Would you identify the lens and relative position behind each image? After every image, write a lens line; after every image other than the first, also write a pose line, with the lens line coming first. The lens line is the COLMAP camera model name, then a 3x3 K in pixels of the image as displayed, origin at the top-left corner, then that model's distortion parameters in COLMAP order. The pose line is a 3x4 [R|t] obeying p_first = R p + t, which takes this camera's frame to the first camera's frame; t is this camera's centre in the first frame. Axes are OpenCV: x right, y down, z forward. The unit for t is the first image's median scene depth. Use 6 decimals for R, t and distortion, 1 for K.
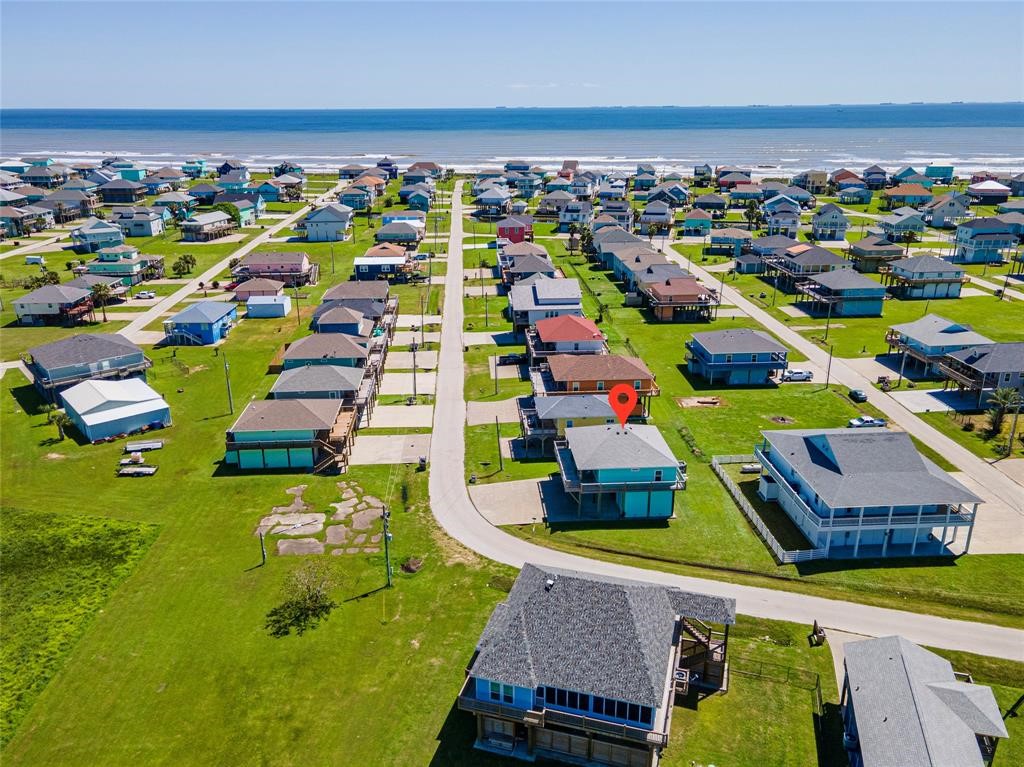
lens RADIAL K [[773.0, 0, 512.0], [0, 773.0, 383.5], [0, 0, 1]] dist [0.016361, 0.001933]
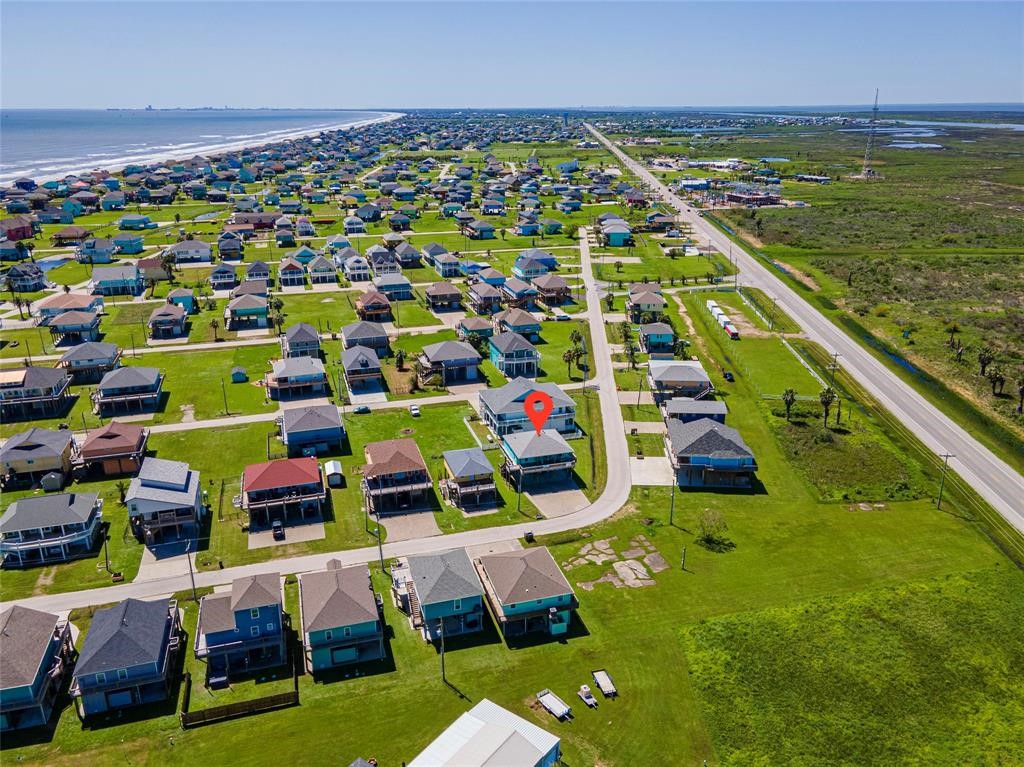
lens RADIAL K [[773.0, 0, 512.0], [0, 773.0, 383.5], [0, 0, 1]] dist [0.016361, 0.001933]
pose [[-0.226640, -0.315179, 0.921573, -1.233760], [0.333820, 0.863747, 0.377498, -0.621960], [-0.914986, 0.393196, -0.090546, 1.044192]]
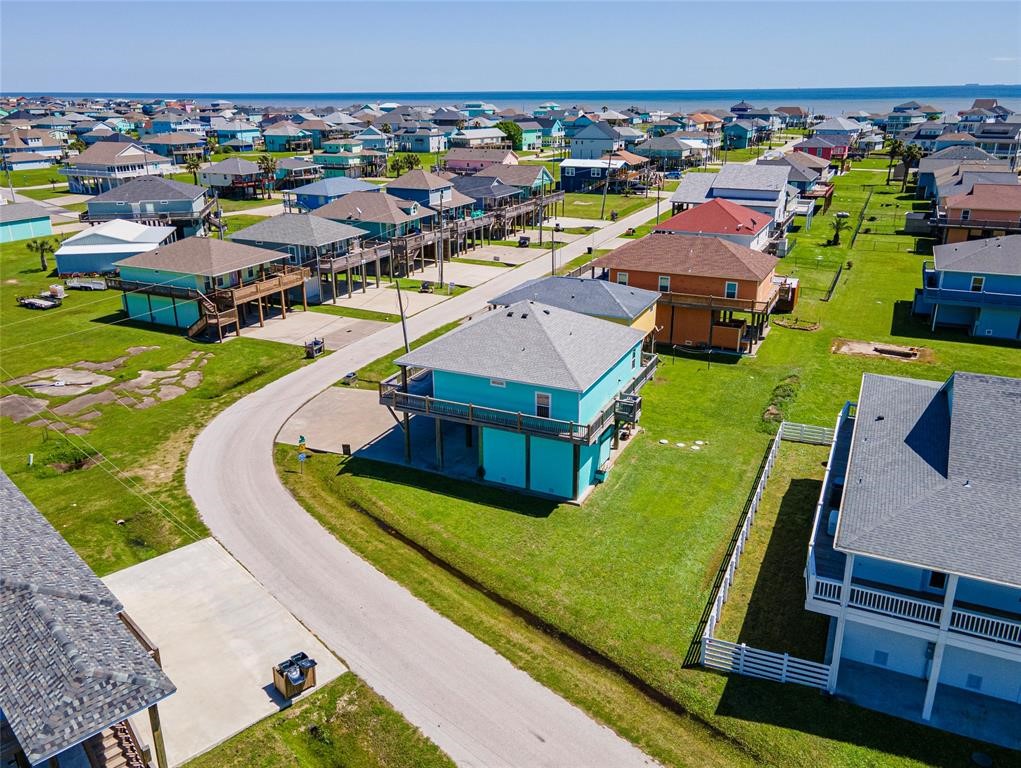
lens RADIAL K [[804.1, 0, 510.5], [0, 804.1, 384.0], [0, 0, 1]] dist [0.016342, 0.002876]
pose [[0.874369, 0.167640, -0.455386, 0.335940], [-0.164221, 0.985284, 0.047396, 0.075271], [0.456630, 0.033343, 0.889032, 0.482124]]
